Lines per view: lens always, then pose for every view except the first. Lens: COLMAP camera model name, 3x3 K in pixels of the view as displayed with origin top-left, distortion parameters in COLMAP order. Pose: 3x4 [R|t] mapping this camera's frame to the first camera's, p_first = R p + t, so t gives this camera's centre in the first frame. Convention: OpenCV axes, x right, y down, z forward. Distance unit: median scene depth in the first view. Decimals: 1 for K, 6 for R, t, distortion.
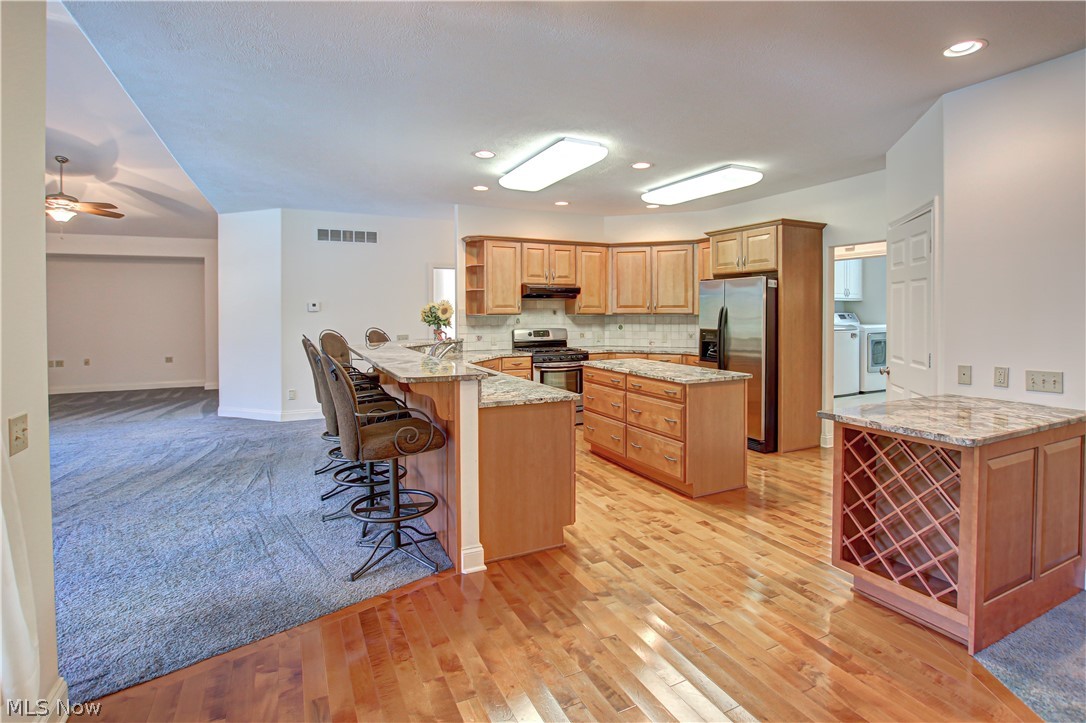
lens RADIAL K [[534.3, 0, 548.4], [0, 534.3, 310.7], [0, 0, 1]] dist [-0.025110, 0.000534]
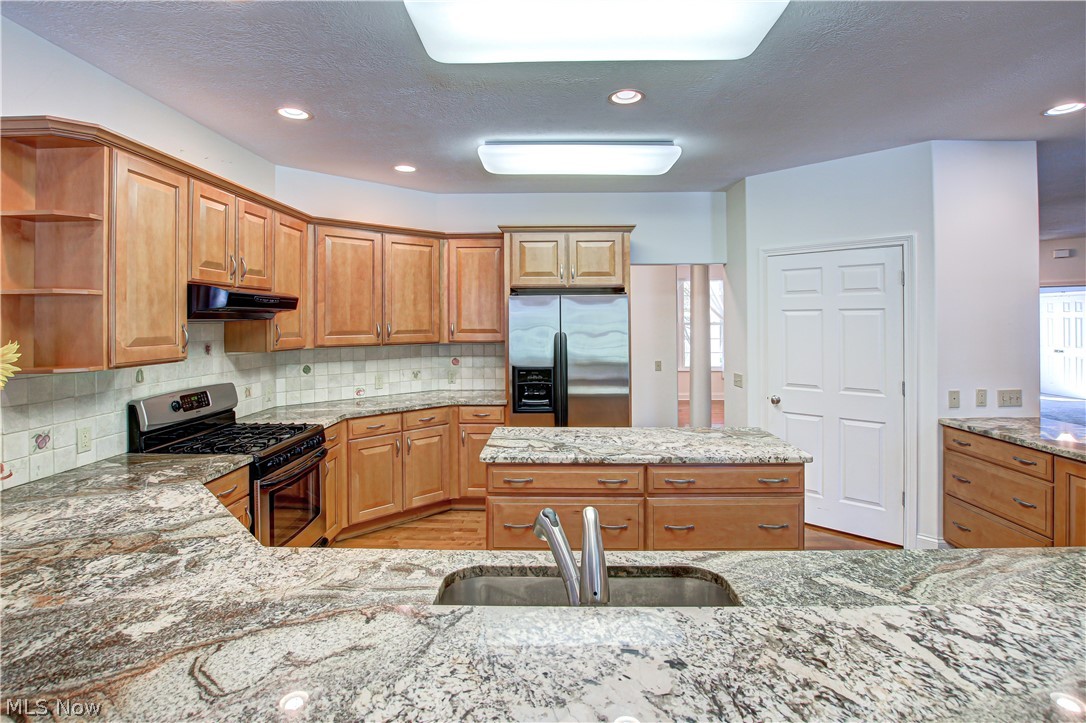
lens RADIAL K [[534.3, 0, 544.4], [0, 534.3, 317.7], [0, 0, 1]] dist [-0.025110, 0.000534]
pose [[0.462768, 0.004584, 0.886468, -0.268690], [0.004559, 0.999961, -0.007550, -0.020025], [-0.886468, 0.007536, 0.462729, 0.578777]]
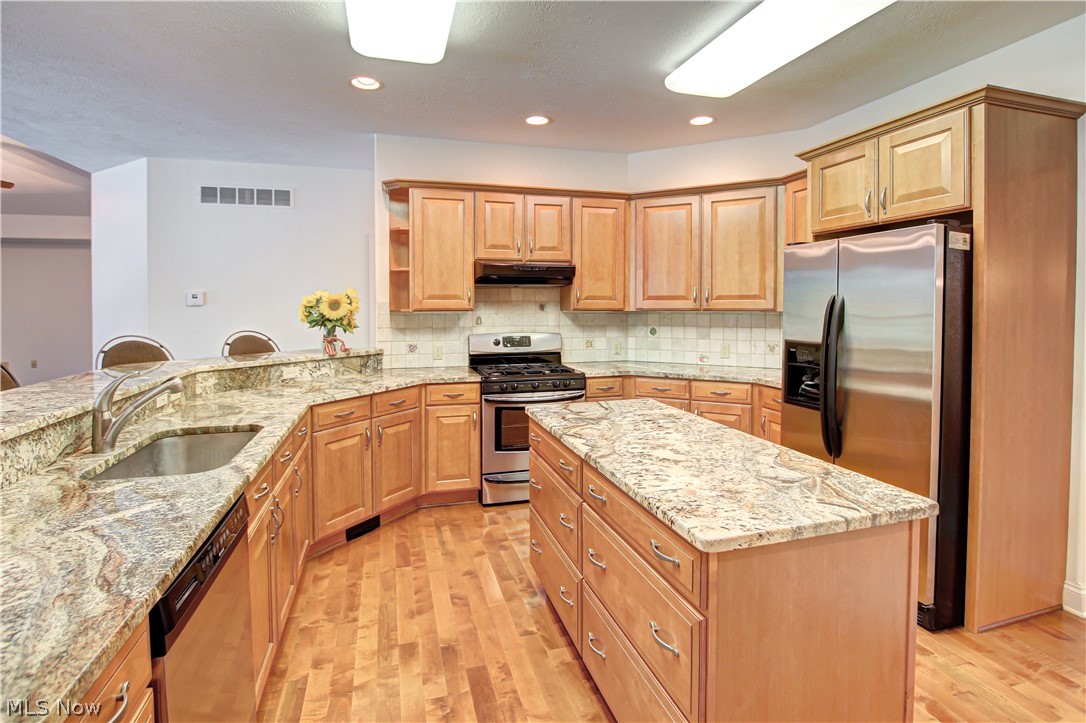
lens RADIAL K [[534.3, 0, 543.4], [0, 534.3, 317.6], [0, 0, 1]] dist [-0.025110, 0.000534]
pose [[0.985258, 0.004945, -0.171005, 0.128115], [-0.001049, 0.999738, 0.022862, 0.000930], [0.171073, -0.022346, 0.985005, 0.409886]]
